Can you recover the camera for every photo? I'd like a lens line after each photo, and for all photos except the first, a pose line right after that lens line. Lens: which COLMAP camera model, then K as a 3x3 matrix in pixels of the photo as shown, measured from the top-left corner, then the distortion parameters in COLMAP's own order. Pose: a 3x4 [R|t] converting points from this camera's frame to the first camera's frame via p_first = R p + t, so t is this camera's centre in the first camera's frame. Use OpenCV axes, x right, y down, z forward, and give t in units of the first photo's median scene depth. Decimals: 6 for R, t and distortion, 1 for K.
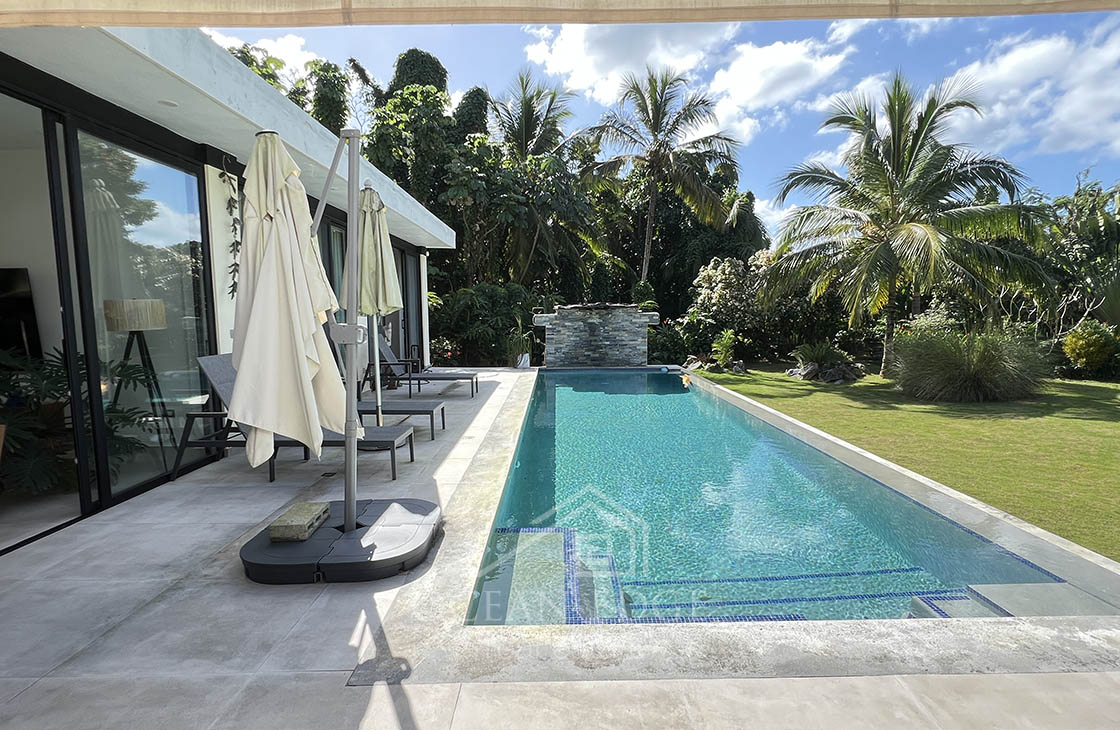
lens RADIAL K [[579.3, 0, 562.7], [0, 579.3, 370.0], [0, 0, 1]] dist [-0.000387, 0.000224]
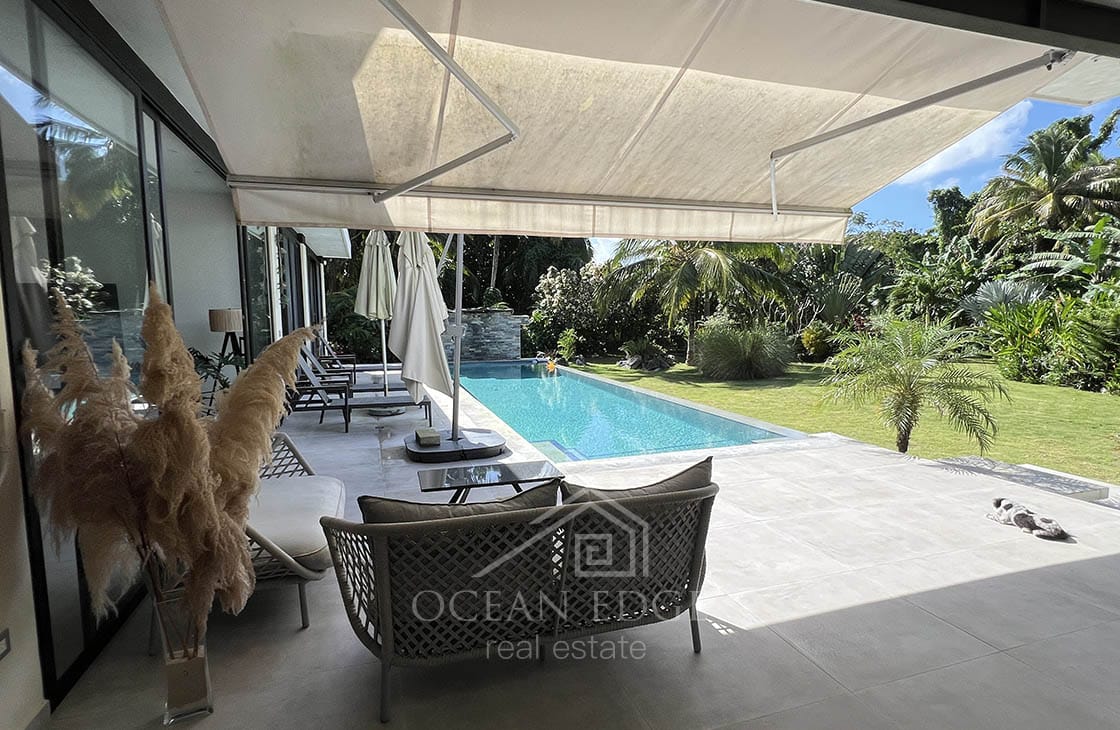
lens RADIAL K [[576.8, 0, 560.3], [0, 576.8, 367.4], [0, 0, 1]] dist [0.002019, 0.000933]
pose [[0.953439, -0.027449, 0.300336, -0.101256], [0.029236, 0.999571, -0.001455, 0.010811], [-0.300167, 0.010168, 0.953832, -0.138244]]
